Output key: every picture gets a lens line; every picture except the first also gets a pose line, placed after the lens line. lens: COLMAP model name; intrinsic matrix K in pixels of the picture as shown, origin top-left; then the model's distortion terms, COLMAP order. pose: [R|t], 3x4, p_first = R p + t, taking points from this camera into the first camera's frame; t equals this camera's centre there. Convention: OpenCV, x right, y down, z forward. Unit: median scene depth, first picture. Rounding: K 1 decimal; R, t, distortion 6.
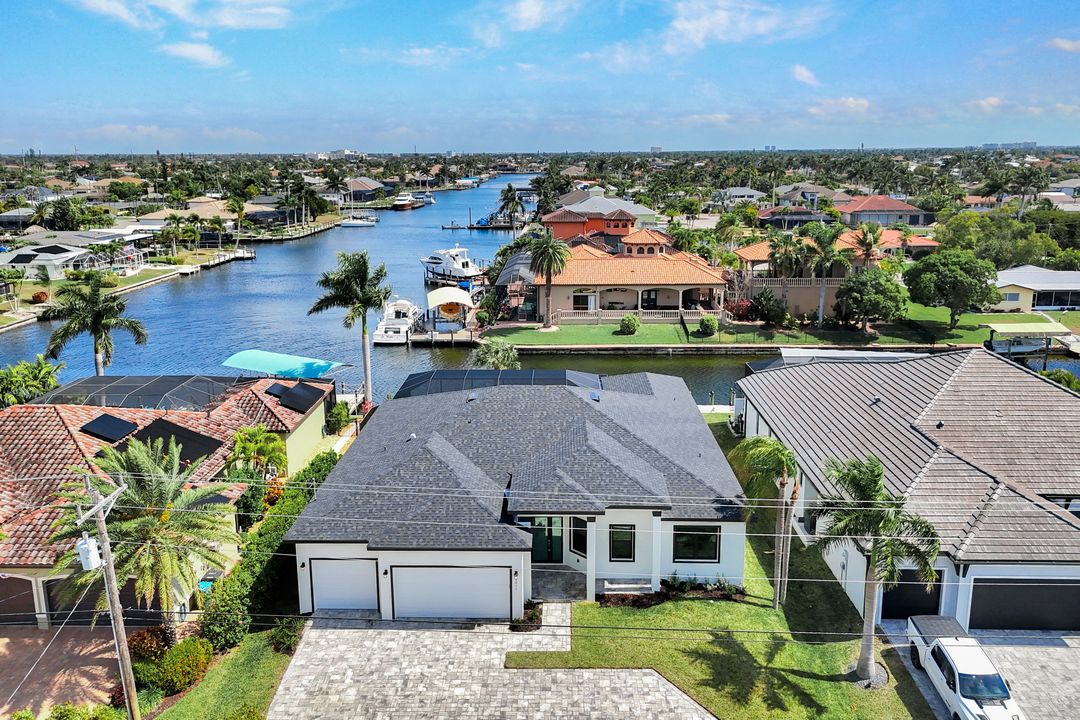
lens RADIAL K [[806.4, 0, 538.7], [0, 806.4, 318.5], [0, 0, 1]] dist [0.067303, -0.066206]
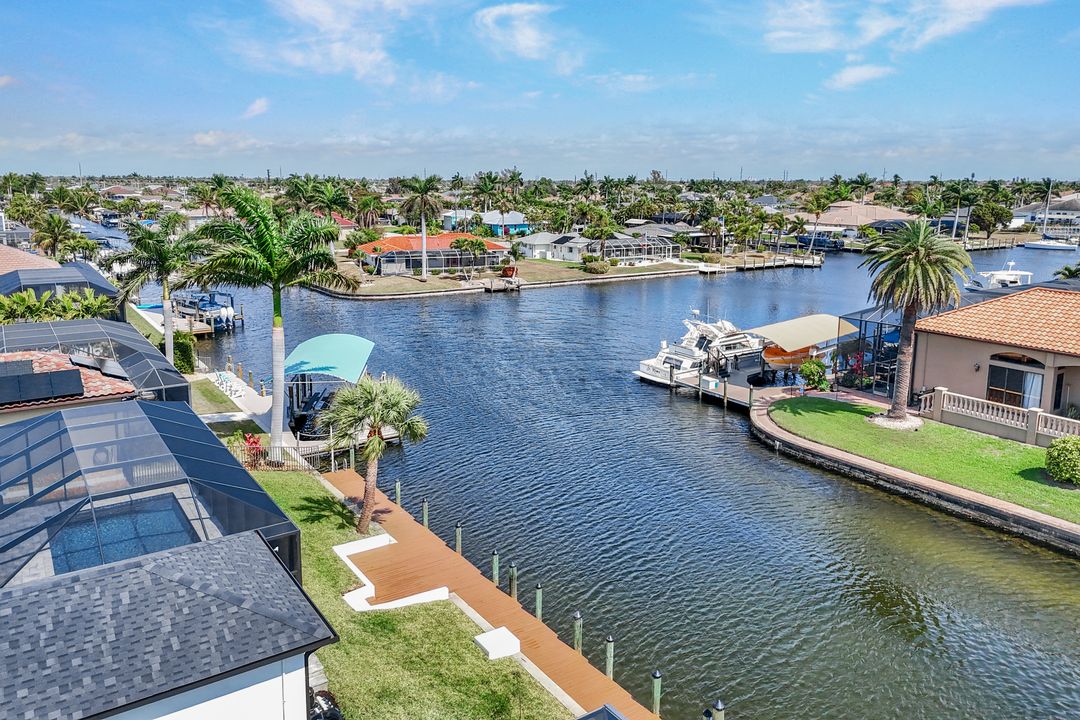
lens RADIAL K [[796.7, 0, 539.4], [0, 796.7, 311.0], [0, 0, 1]] dist [0.075489, -0.074015]
pose [[0.583692, 0.140121, -0.799794, 0.275081], [-0.172092, 0.983969, 0.046794, -0.039413], [0.793529, 0.110325, 0.598448, 0.574032]]
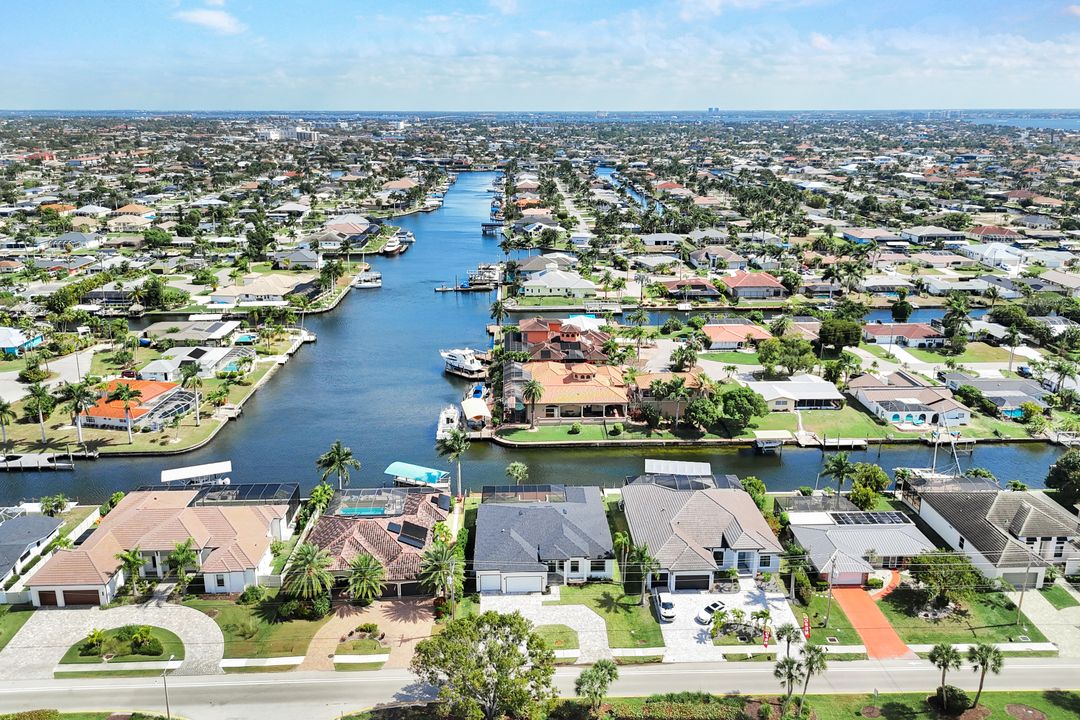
lens RADIAL K [[806.4, 0, 538.7], [0, 806.4, 318.5], [0, 0, 1]] dist [0.067303, -0.066206]
pose [[0.997815, -0.009904, 0.065329, -0.097647], [0.006639, 0.998727, 0.050009, -0.352540], [-0.065741, -0.049466, 0.996610, -0.872069]]
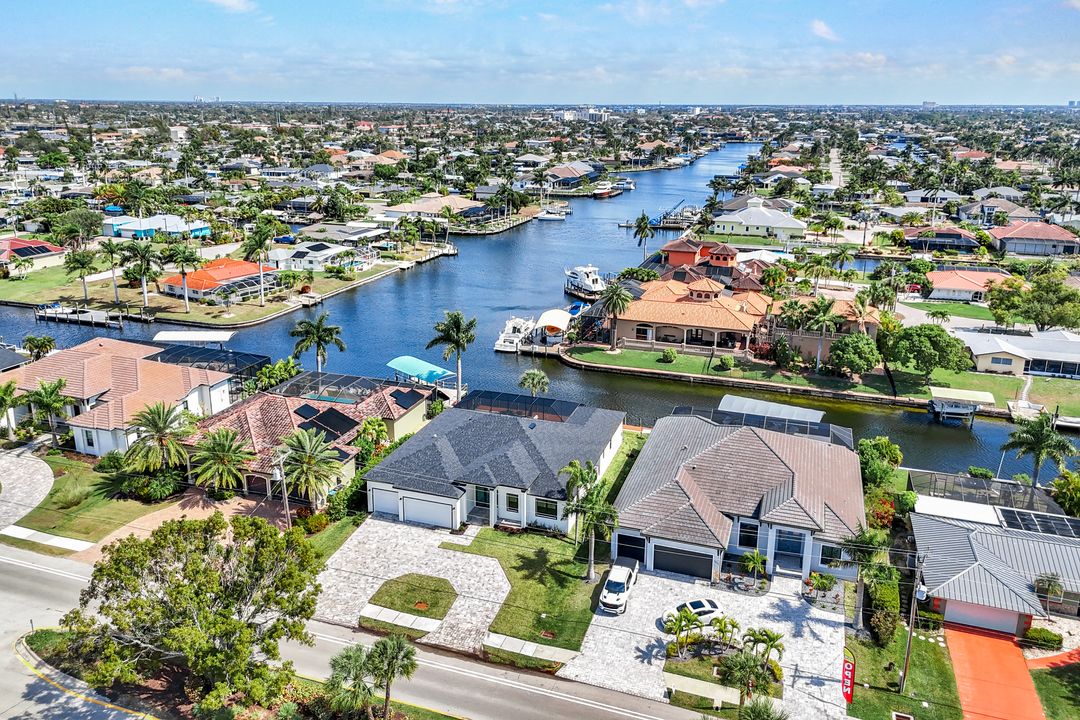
lens RADIAL K [[796.7, 0, 539.4], [0, 796.7, 311.0], [0, 0, 1]] dist [0.075489, -0.074015]
pose [[0.955181, 0.087328, -0.282849, 0.289957], [-0.072648, 0.995429, 0.062003, -0.141208], [0.286971, -0.038675, 0.957158, -0.377675]]
